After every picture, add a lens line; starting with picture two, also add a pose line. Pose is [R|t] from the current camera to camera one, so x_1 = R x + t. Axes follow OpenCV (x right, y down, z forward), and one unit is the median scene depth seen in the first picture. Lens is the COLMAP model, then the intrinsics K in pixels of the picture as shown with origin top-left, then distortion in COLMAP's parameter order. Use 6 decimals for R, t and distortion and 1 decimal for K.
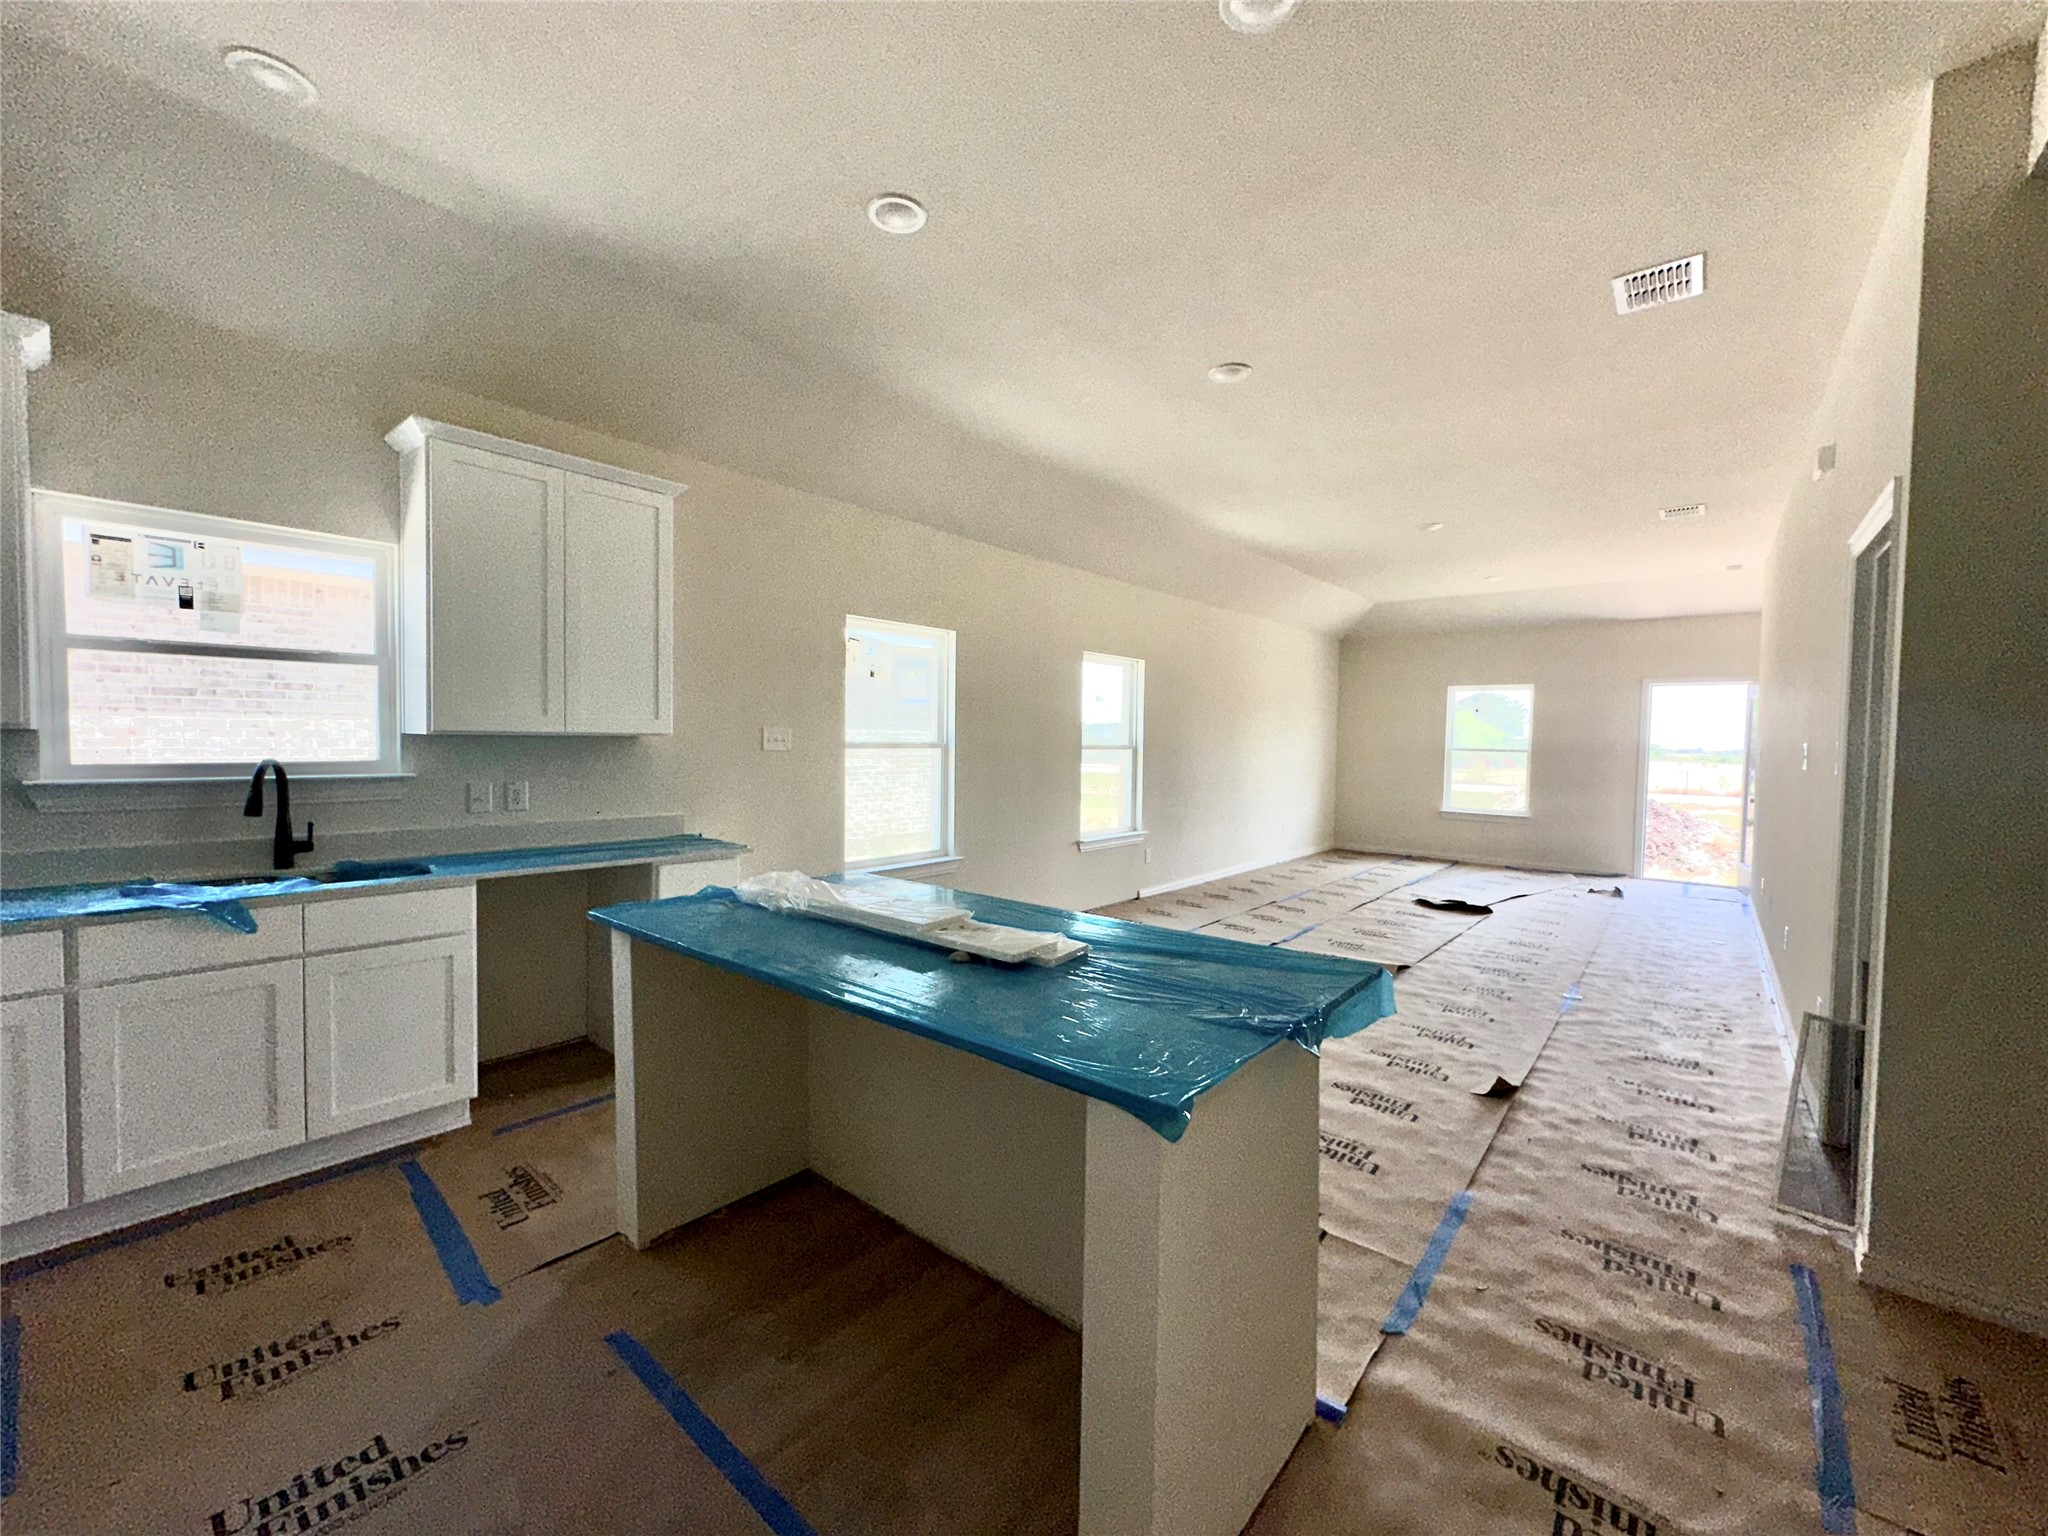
lens RADIAL K [[819.6, 0, 1018.6], [0, 819.6, 765.9], [0, 0, 1]] dist [-0.003272, 0.001119]
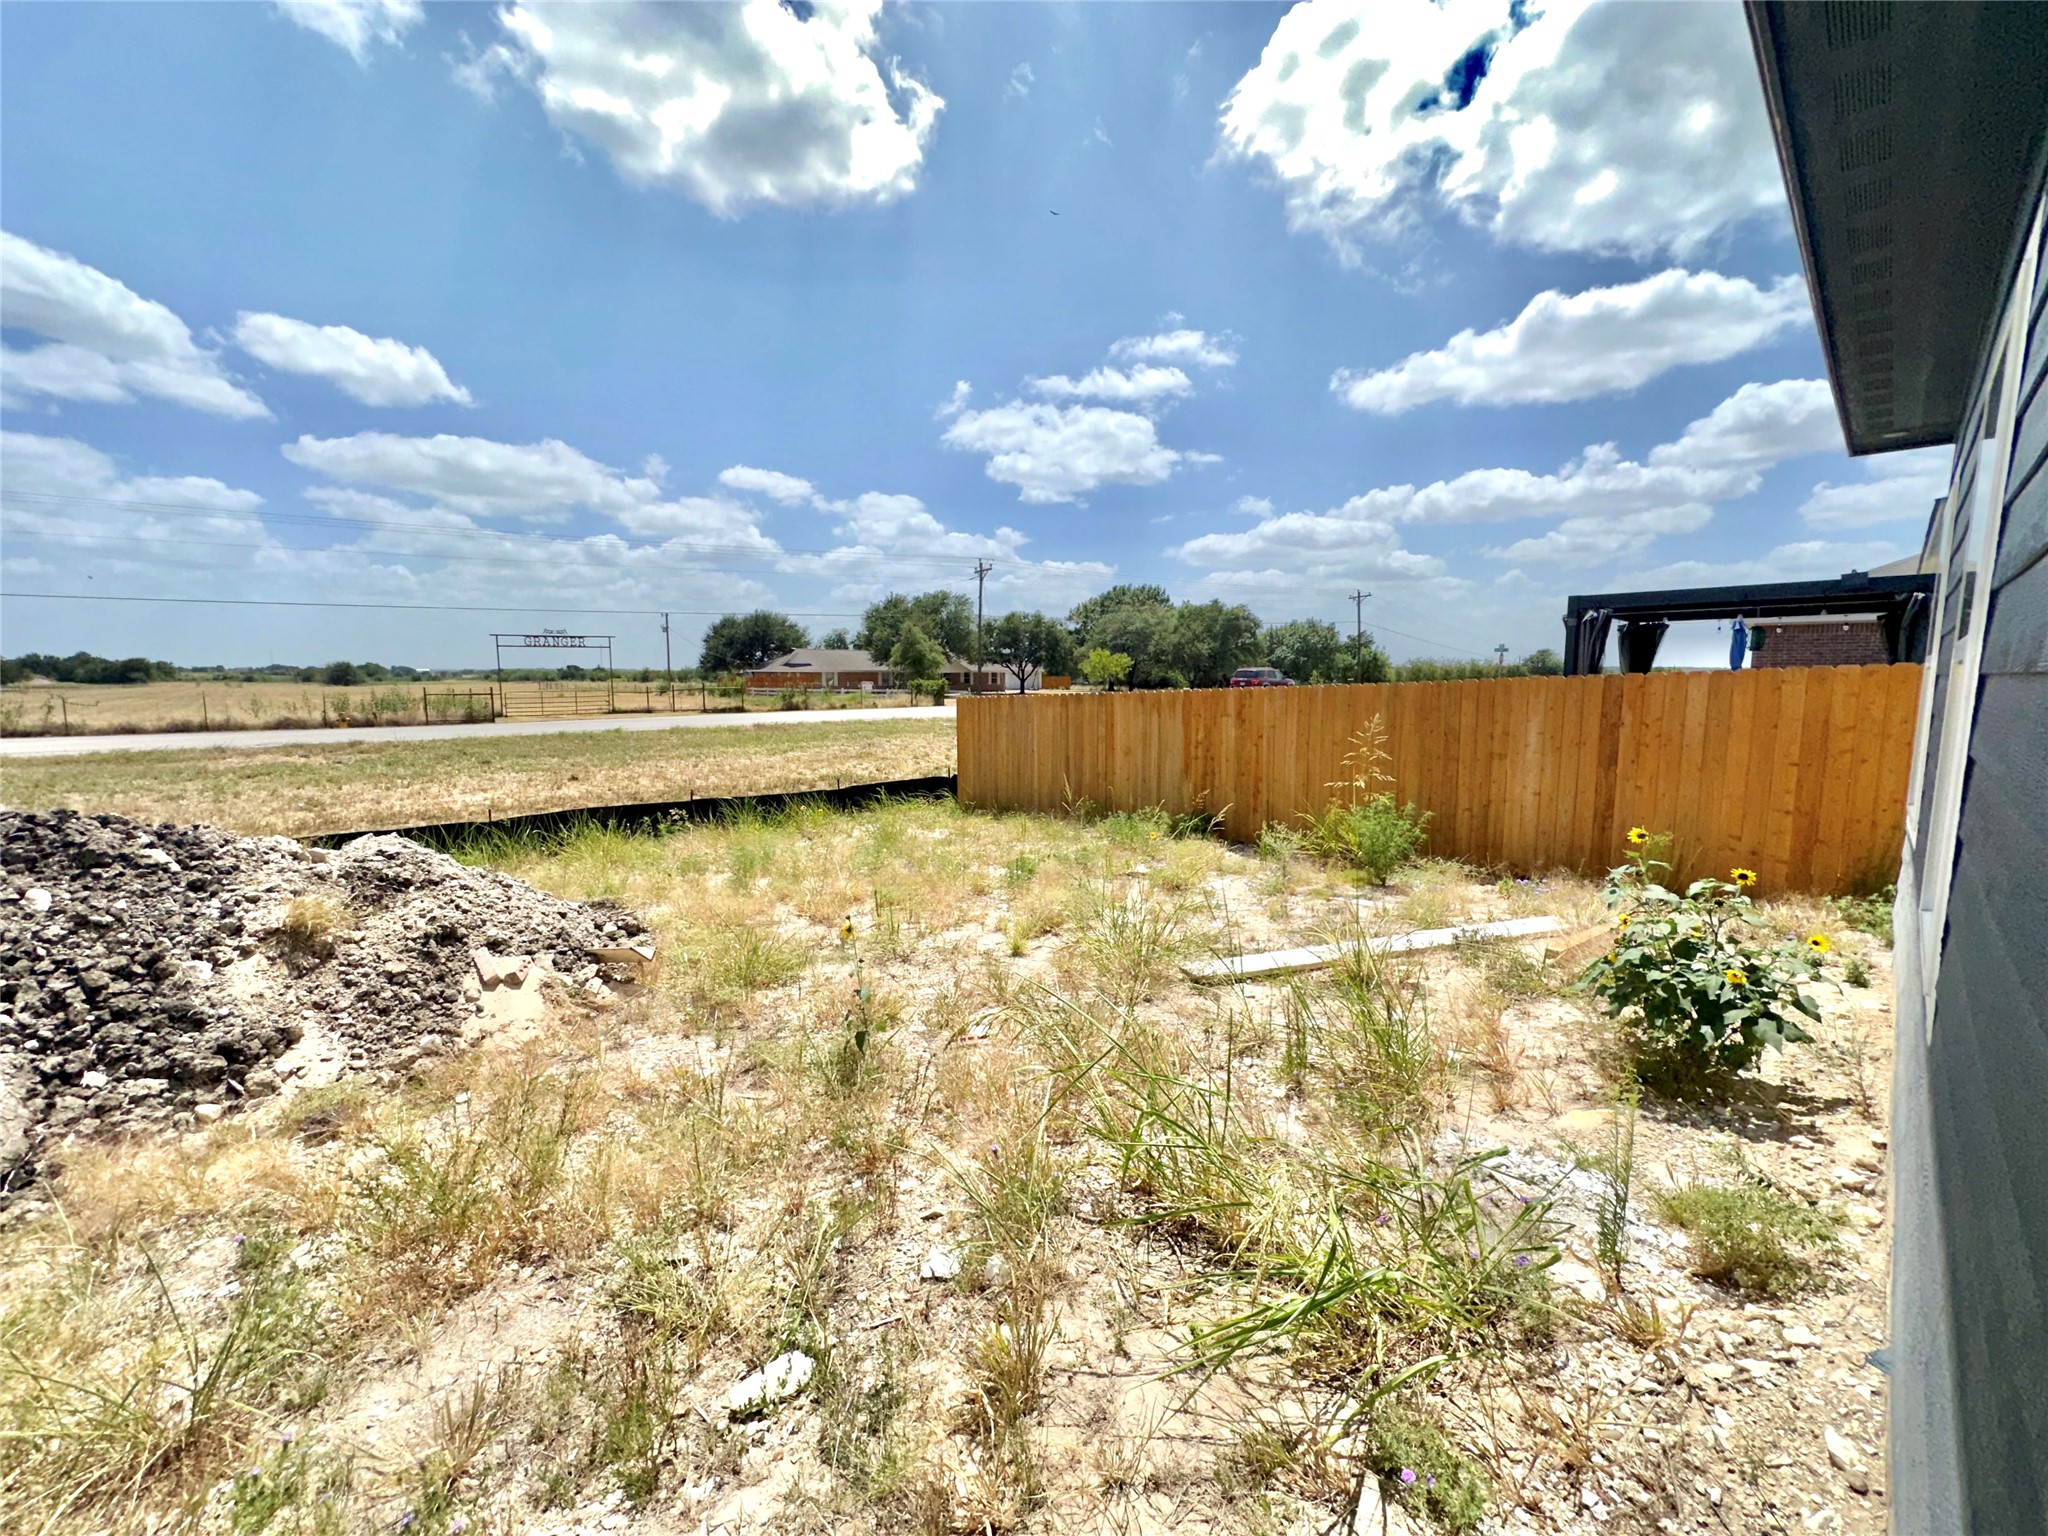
lens RADIAL K [[819.6, 0, 1023.4], [0, 819.6, 768.9], [0, 0, 1]] dist [-0.003272, 0.001119]
pose [[0.103325, -0.139883, 0.984762, 0.192515], [0.036299, 0.989932, 0.136808, -0.002535], [-0.993985, 0.021610, 0.107362, 0.228758]]
